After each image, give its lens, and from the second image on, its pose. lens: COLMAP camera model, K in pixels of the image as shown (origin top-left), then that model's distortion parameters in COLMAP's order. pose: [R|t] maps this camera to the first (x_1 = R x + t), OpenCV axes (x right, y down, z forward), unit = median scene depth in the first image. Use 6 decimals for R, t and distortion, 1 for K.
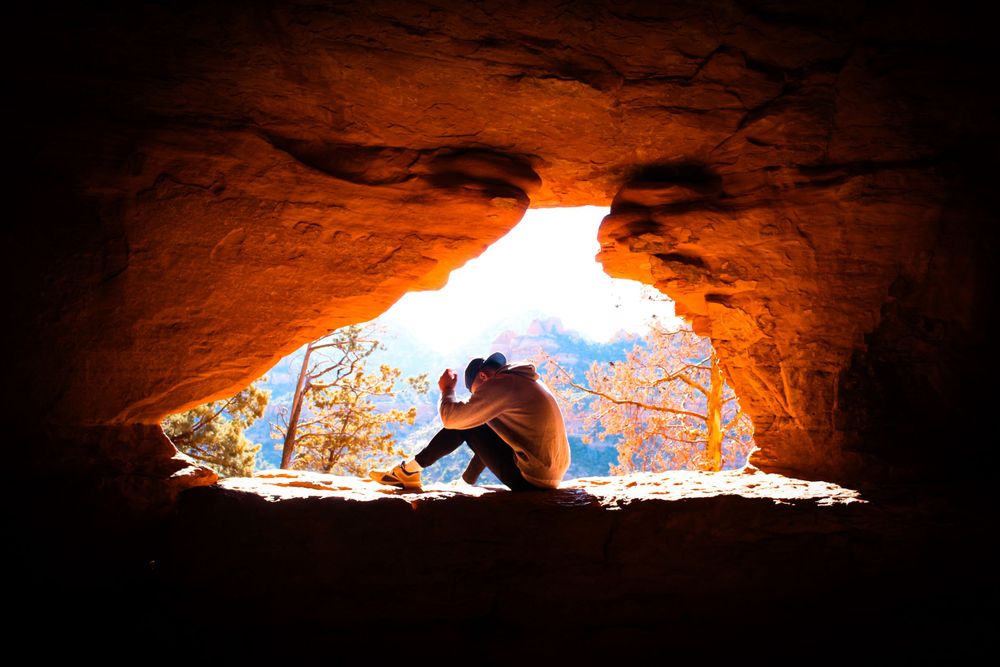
lens RADIAL K [[644.8, 0, 500.6], [0, 644.8, 328.2], [0, 0, 1]] dist [-0.059778, 0.002592]
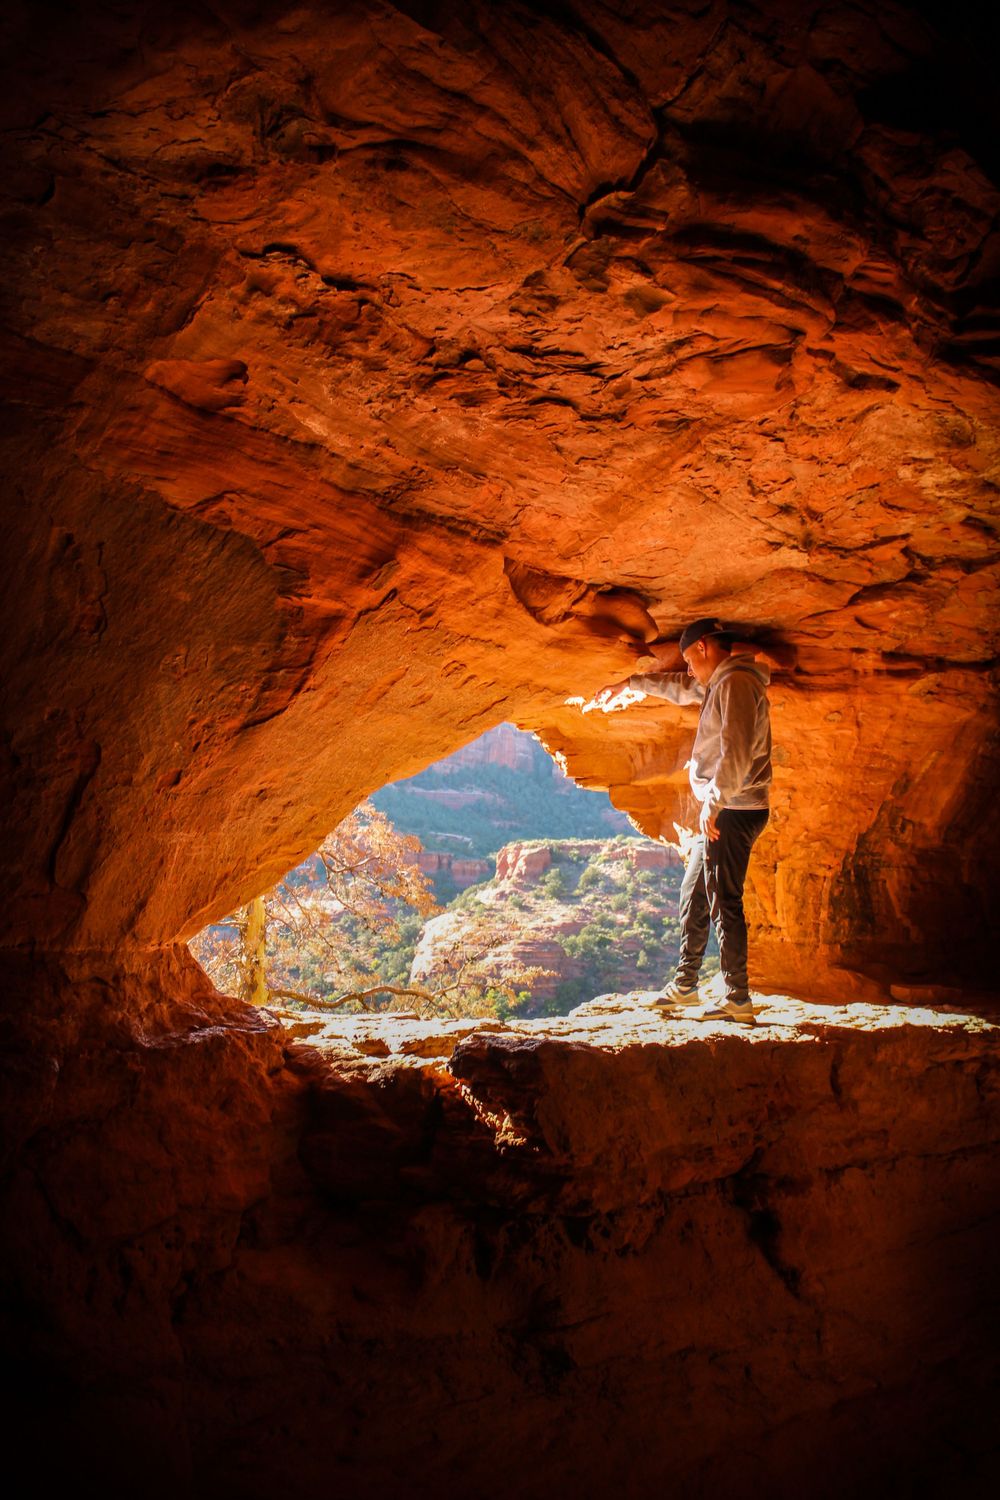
lens RADIAL K [[1083.3, 0, 498.6], [0, 1083.3, 759.2], [0, 0, 1]] dist [0.000727, -0.001932]
pose [[0.867105, 0.084546, 0.490898, -0.697553], [-0.093835, 0.995571, -0.005719, -0.044933], [-0.489207, -0.041104, 0.871198, -0.065111]]
